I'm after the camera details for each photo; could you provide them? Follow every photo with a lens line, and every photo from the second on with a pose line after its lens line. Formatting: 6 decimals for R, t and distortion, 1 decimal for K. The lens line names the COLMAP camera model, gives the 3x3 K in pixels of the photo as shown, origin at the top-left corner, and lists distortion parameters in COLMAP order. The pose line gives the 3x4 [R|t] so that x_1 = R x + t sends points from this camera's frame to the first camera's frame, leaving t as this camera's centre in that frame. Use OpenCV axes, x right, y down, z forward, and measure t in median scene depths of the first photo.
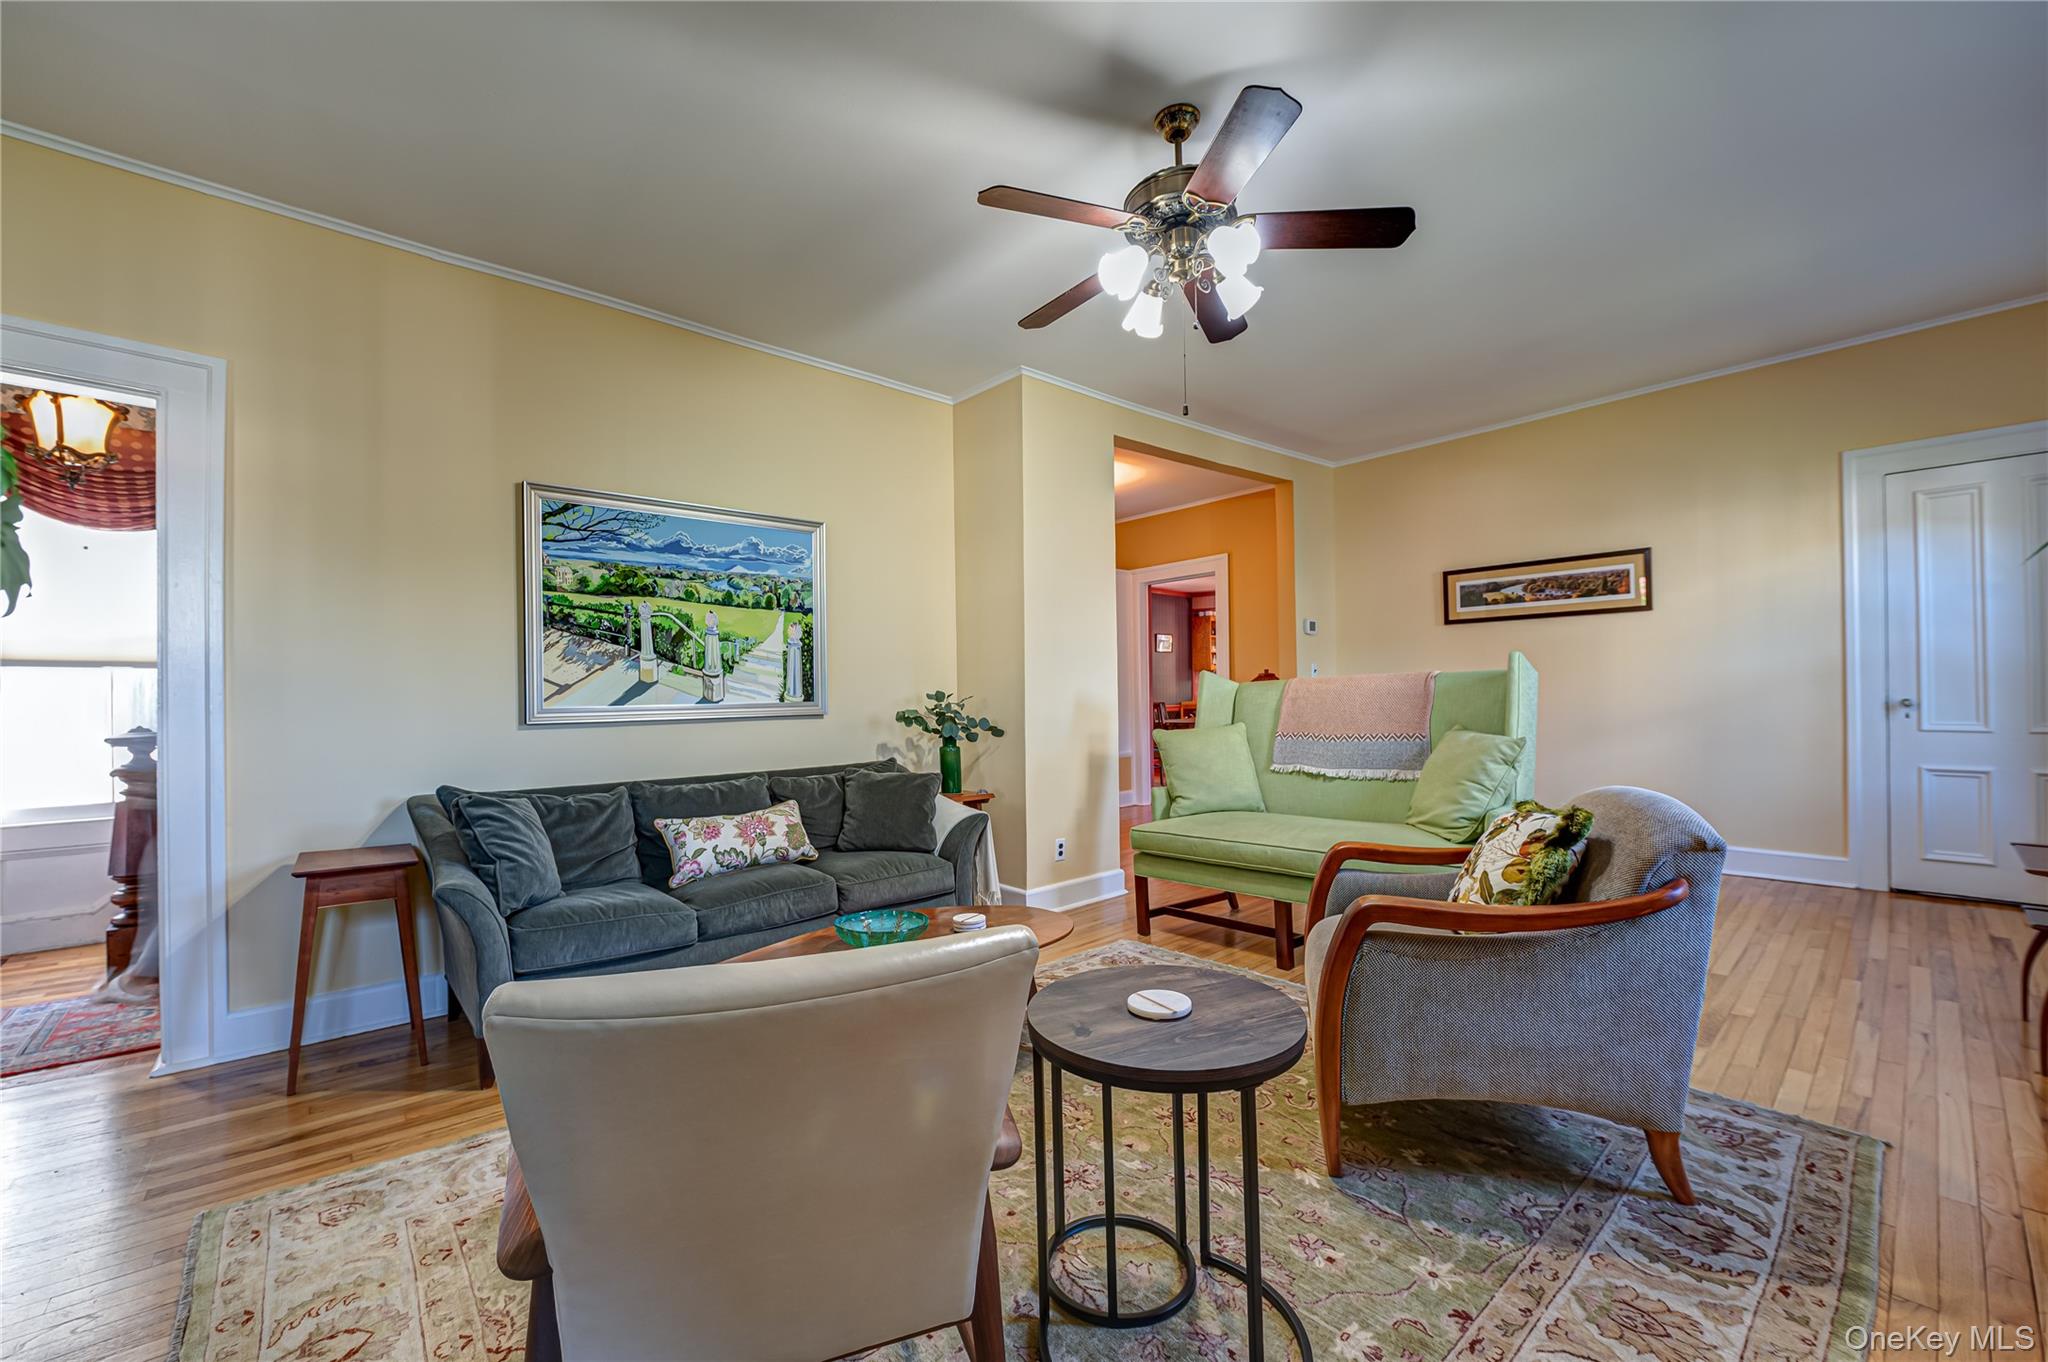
lens RADIAL K [[813.0, 0, 1014.8], [0, 813.0, 689.9], [0, 0, 1]] dist [-0.005772, -0.000477]
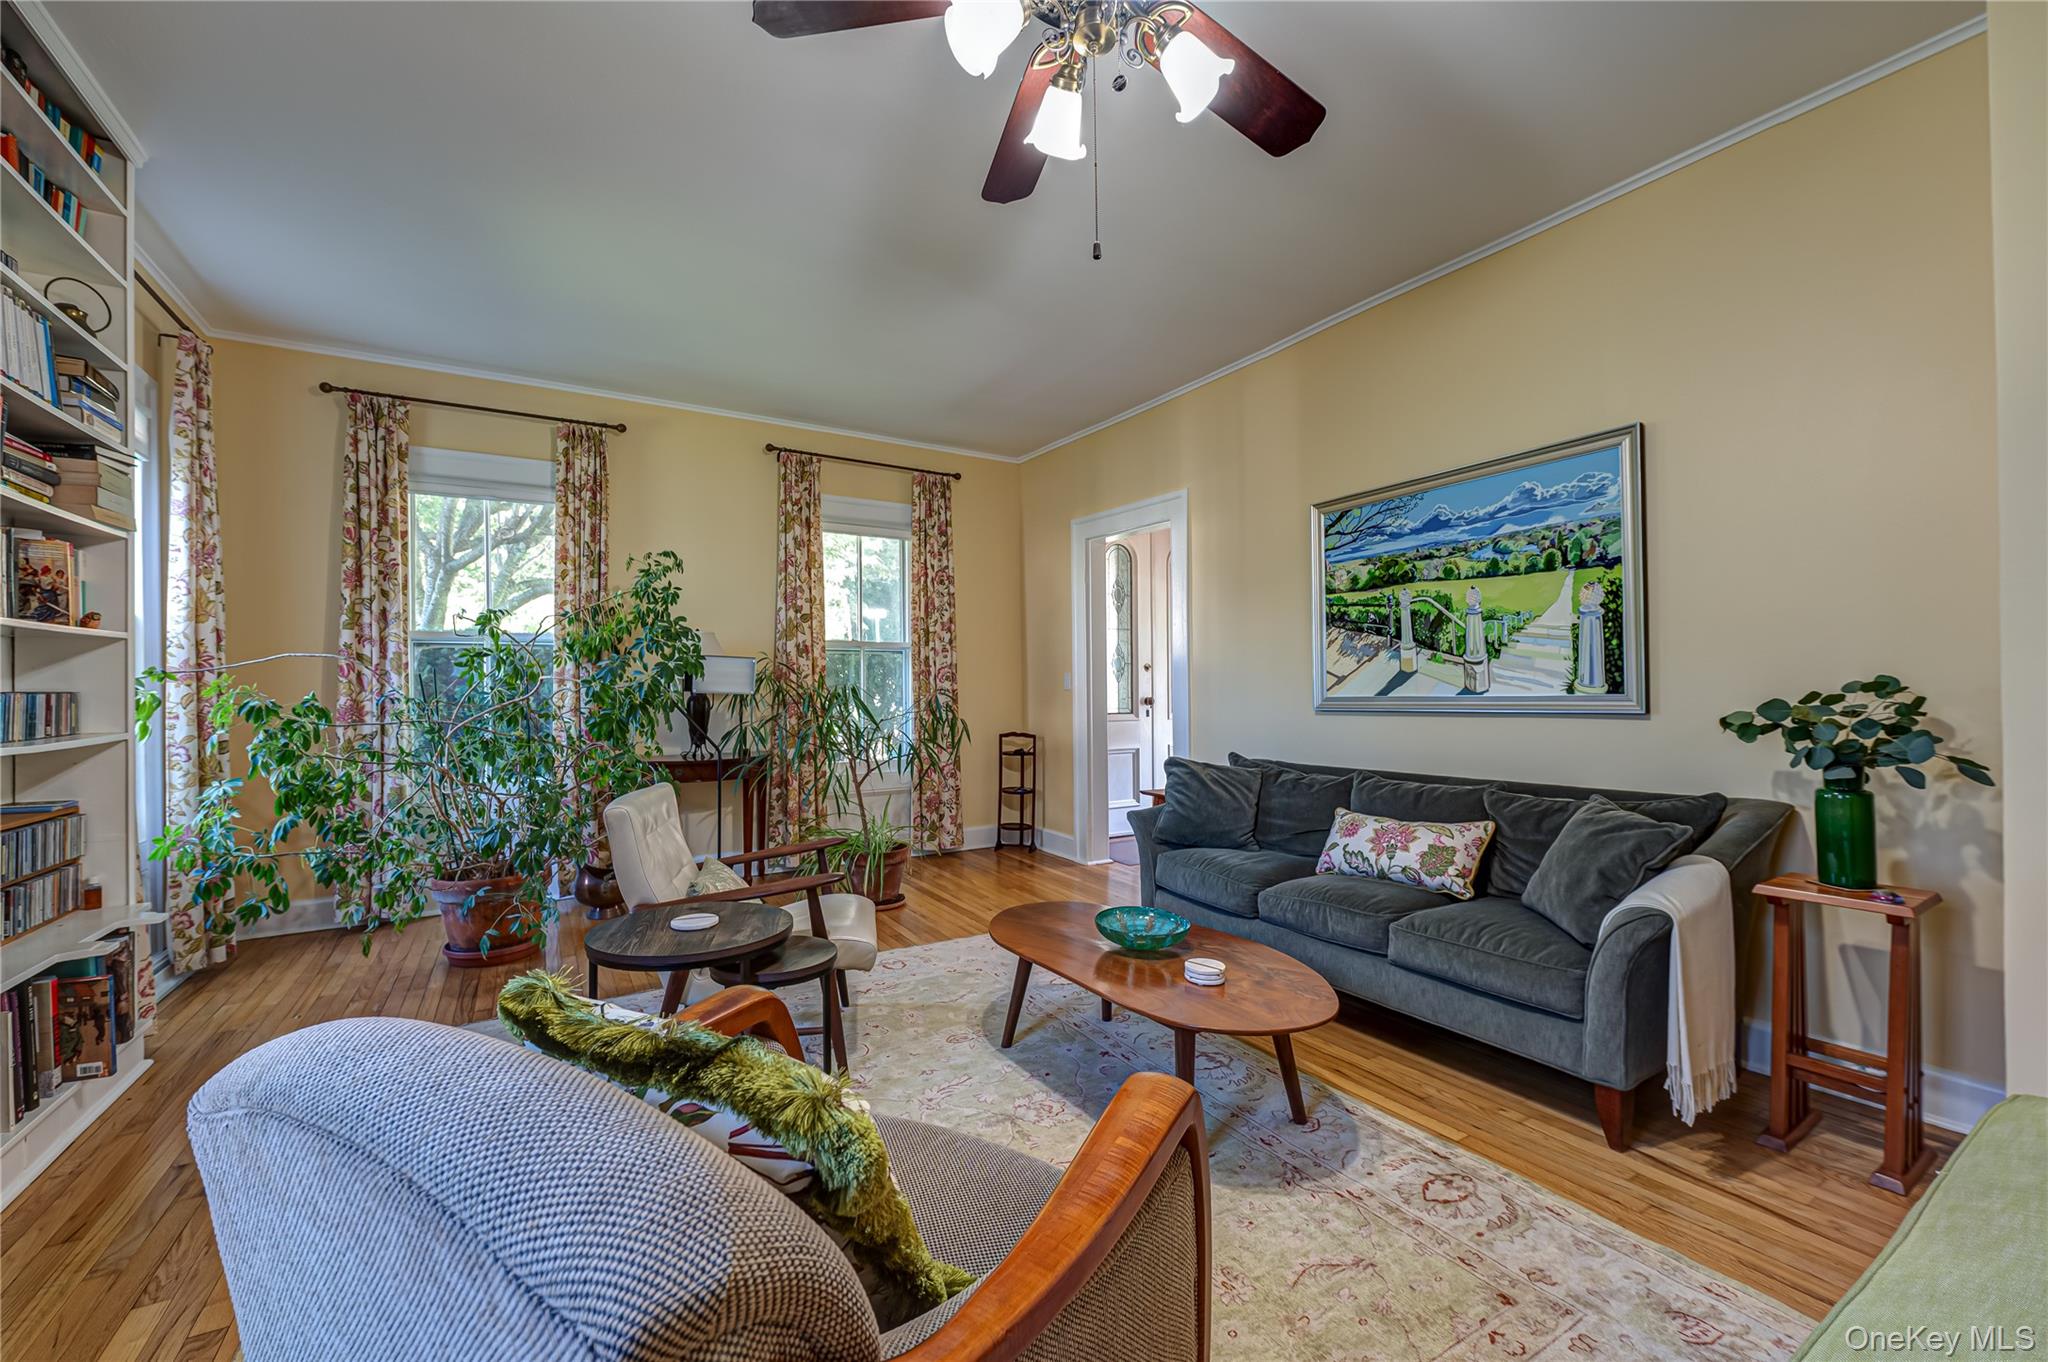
lens RADIAL K [[813.0, 0, 1021.2], [0, 813.0, 688.1], [0, 0, 1]] dist [-0.005772, -0.000477]
pose [[-0.169879, 0.010102, -0.985413, 0.527141], [0.021199, 0.999754, 0.006594, -0.005801], [0.985237, -0.019770, -0.170052, 0.647070]]
